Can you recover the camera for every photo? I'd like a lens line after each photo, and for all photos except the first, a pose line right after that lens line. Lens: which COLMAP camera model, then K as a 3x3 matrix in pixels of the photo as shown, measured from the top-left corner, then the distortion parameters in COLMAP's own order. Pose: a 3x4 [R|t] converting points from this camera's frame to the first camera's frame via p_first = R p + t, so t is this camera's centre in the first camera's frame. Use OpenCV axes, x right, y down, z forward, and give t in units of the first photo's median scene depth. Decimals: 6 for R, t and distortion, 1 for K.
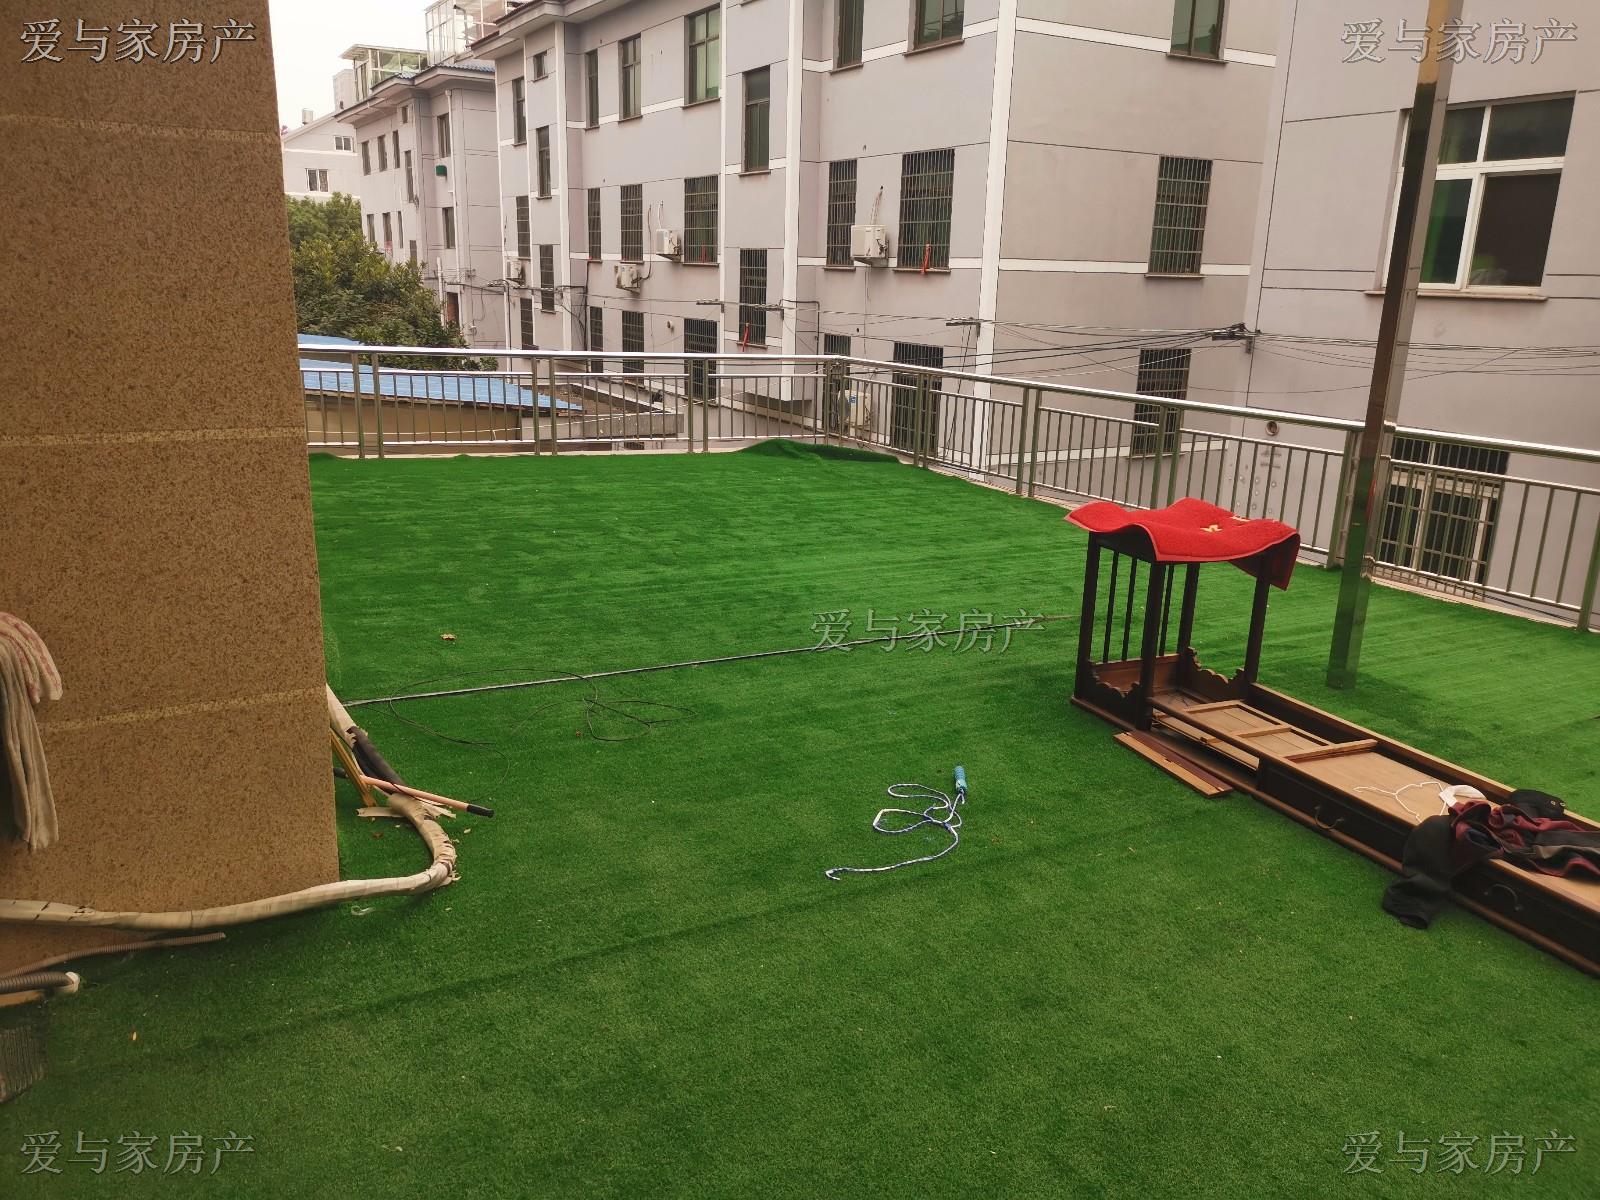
lens RADIAL K [[1266.9, 0, 800.0], [0, 1266.9, 600.0], [0, 0, 1]] dist [0.002884, 0.003534]
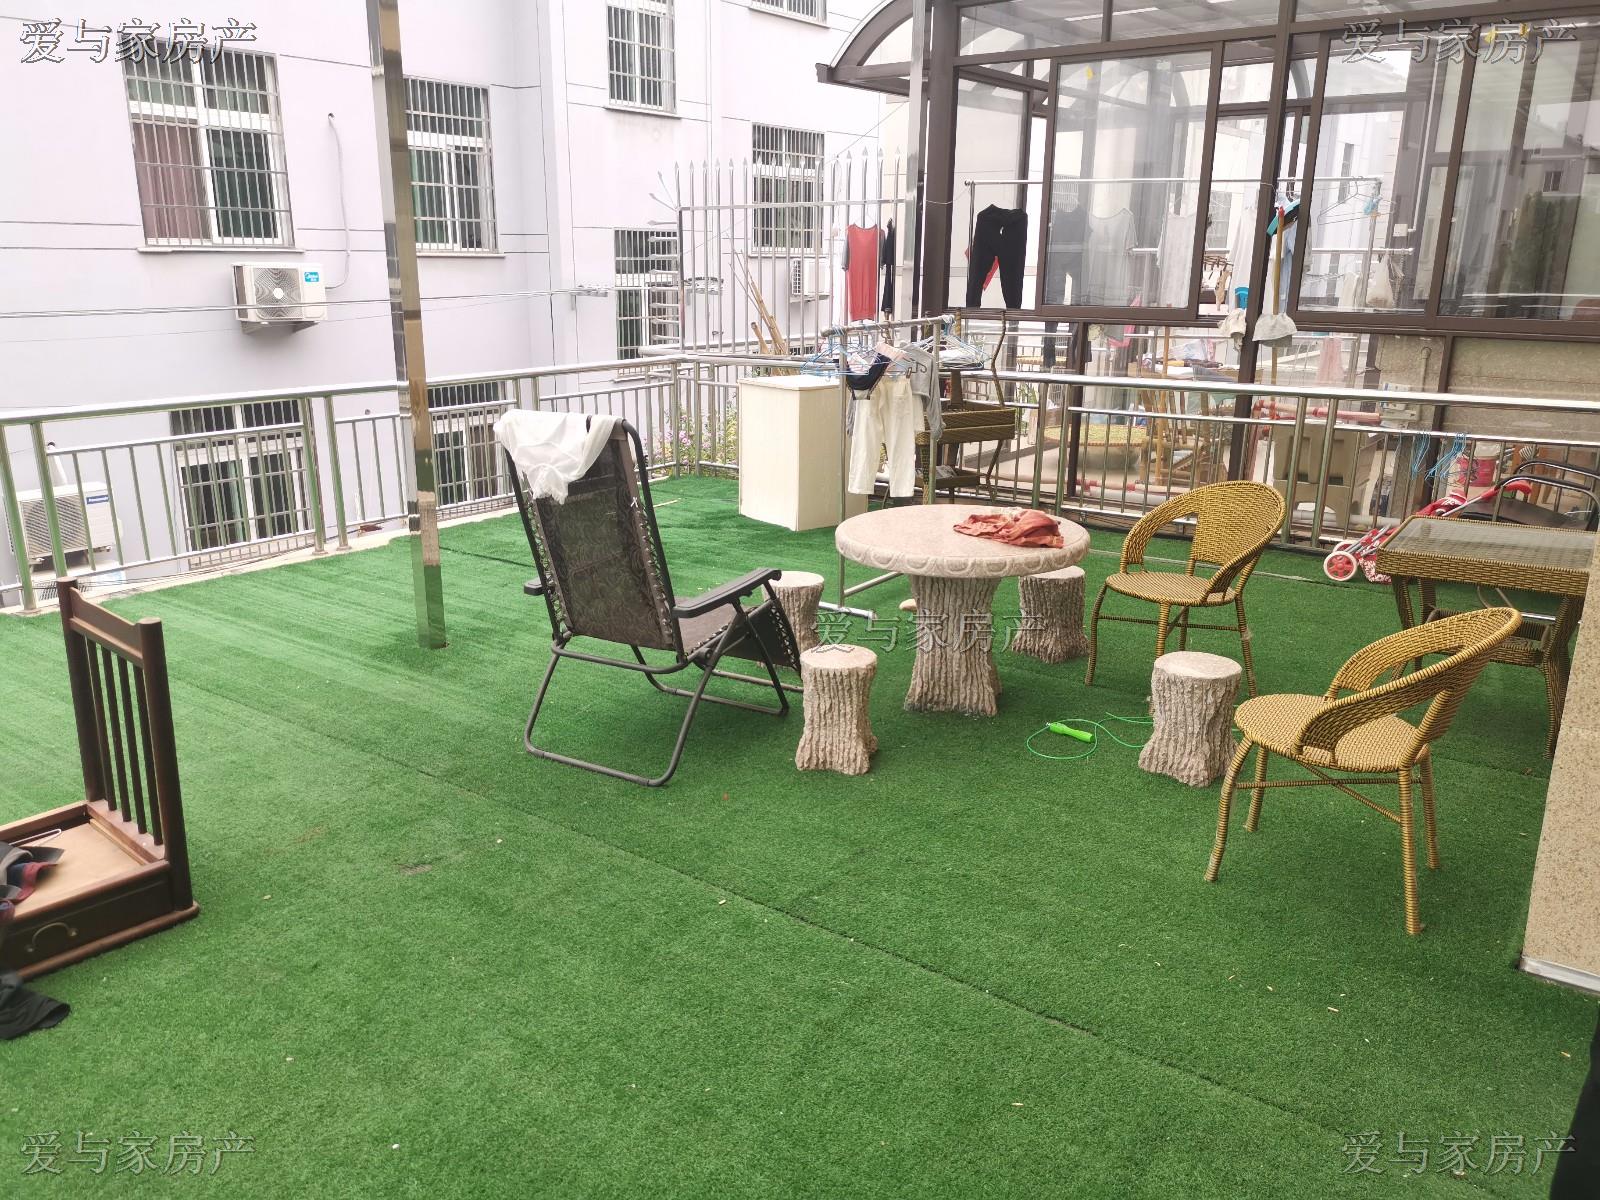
lens RADIAL K [[1266.9, 0, 800.0], [0, 1266.9, 600.0], [0, 0, 1]] dist [0.002884, 0.003534]
pose [[-0.461700, -0.248221, 0.851598, -0.598077], [0.194664, 0.908293, 0.370285, -0.290591], [-0.865413, 0.336735, -0.371039, 1.148067]]
